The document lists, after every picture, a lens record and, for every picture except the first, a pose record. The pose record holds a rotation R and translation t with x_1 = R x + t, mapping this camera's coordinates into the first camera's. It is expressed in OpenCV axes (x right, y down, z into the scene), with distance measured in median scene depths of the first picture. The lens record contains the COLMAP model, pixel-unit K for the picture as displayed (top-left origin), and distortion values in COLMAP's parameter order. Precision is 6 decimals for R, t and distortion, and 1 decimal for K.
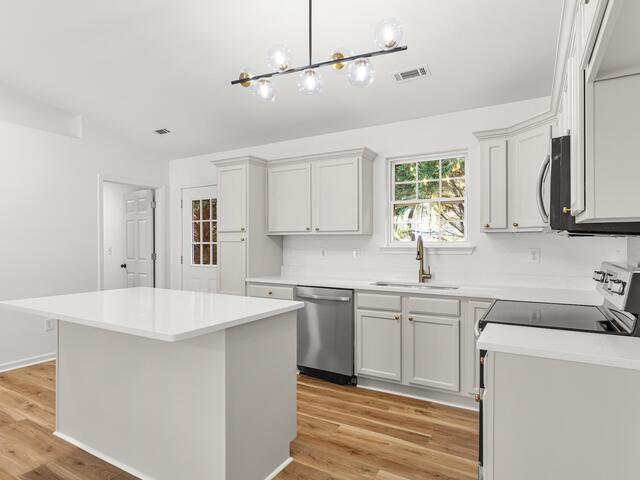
lens RADIAL K [[373.5, 0, 322.1], [0, 373.5, 242.5], [0, 0, 1]] dist [0.002843, -0.001888]
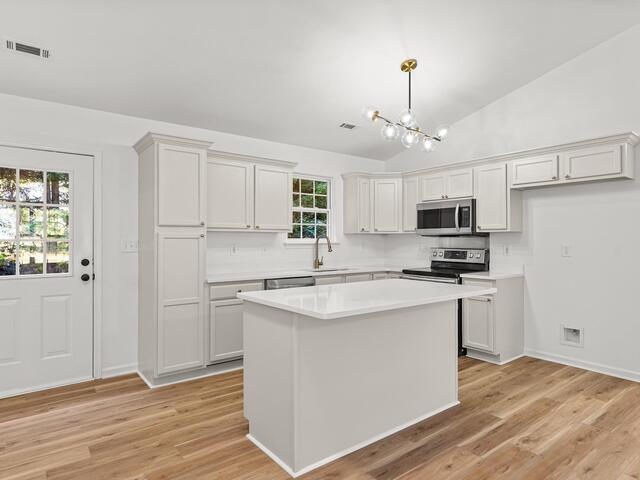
lens RADIAL K [[373.5, 0, 320.5], [0, 373.5, 238.5], [0, 0, 1]] dist [0.002843, -0.001888]
pose [[0.391224, 0.005371, 0.920280, -1.031767], [-0.001135, 0.999985, -0.005354, 0.003421], [-0.920295, 0.001050, 0.391224, 0.456336]]
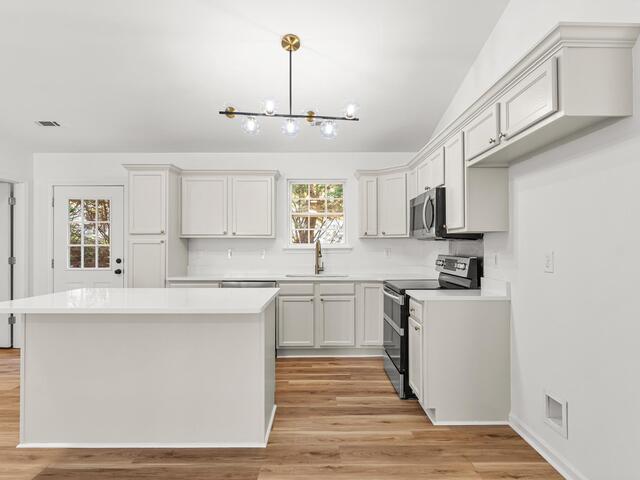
lens RADIAL K [[346.7, 0, 323.8], [0, 346.7, 242.8], [0, 0, 1]] dist [-0.005240, 0.002715]
pose [[0.862950, 0.005234, 0.505263, -0.356750], [-0.000380, 0.999953, -0.009710, 0.005954], [-0.505290, 0.008187, 0.862911, -0.100213]]
